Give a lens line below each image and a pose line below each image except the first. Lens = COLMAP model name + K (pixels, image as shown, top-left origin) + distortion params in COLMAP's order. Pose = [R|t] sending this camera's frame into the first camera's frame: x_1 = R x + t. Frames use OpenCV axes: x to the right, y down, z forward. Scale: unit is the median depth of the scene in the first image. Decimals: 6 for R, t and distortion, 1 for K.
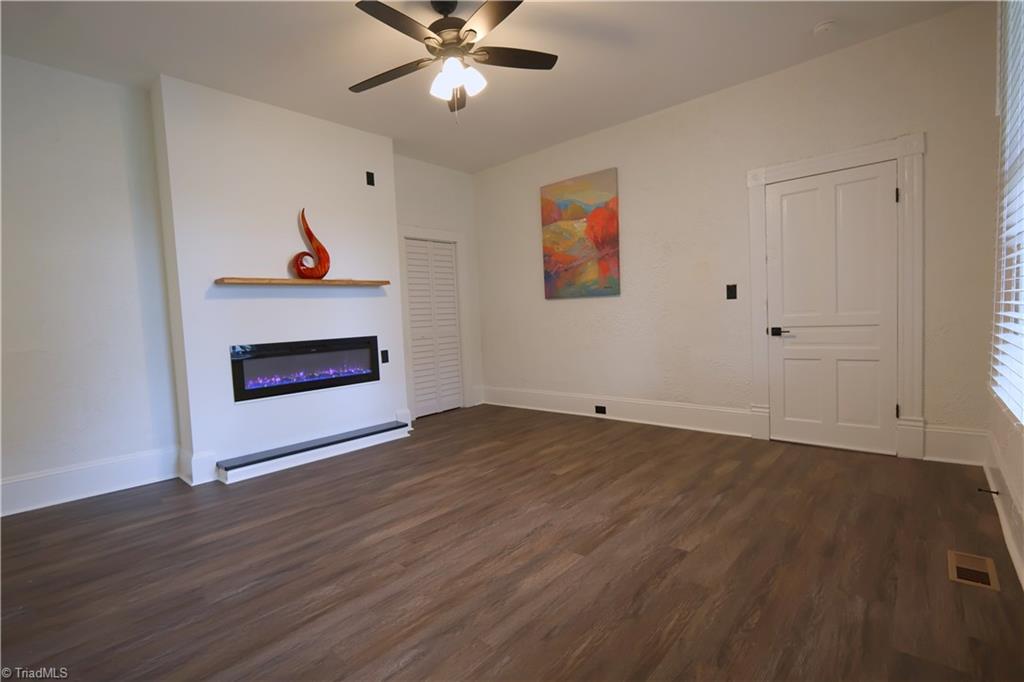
lens RADIAL K [[471.7, 0, 513.7], [0, 471.7, 339.0], [0, 0, 1]] dist [-0.009106, 0.002119]
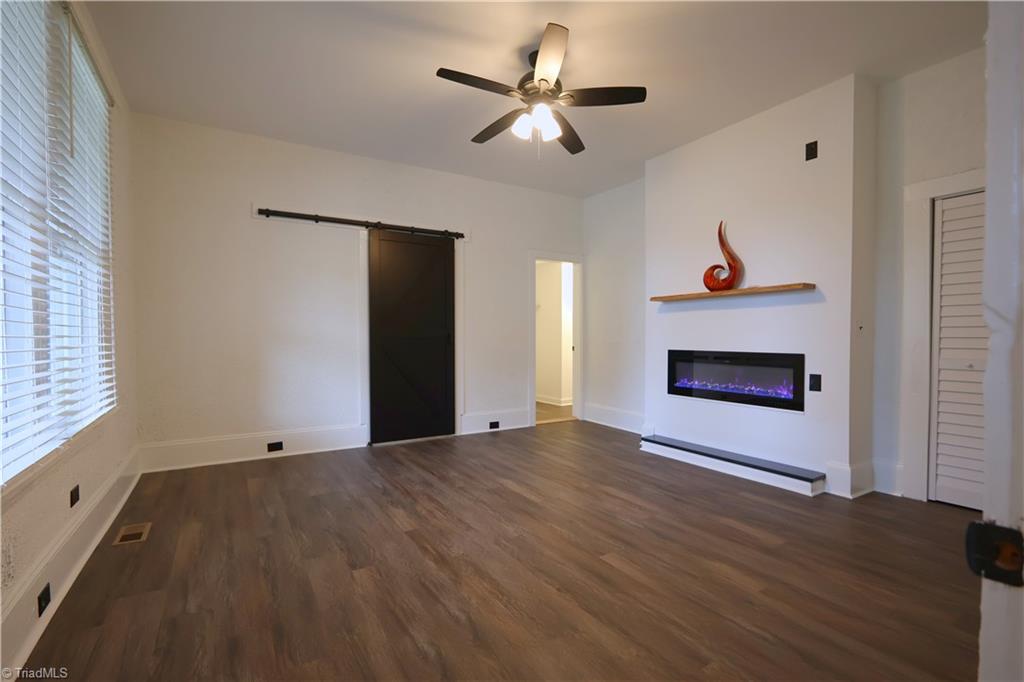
lens RADIAL K [[471.7, 0, 515.2], [0, 471.7, 339.3], [0, 0, 1]] dist [-0.009106, 0.002119]
pose [[-0.290717, 0.052781, -0.955352, 0.922987], [-0.031126, 0.997427, 0.064577, -0.103927], [0.956303, 0.048510, -0.288326, 1.208888]]
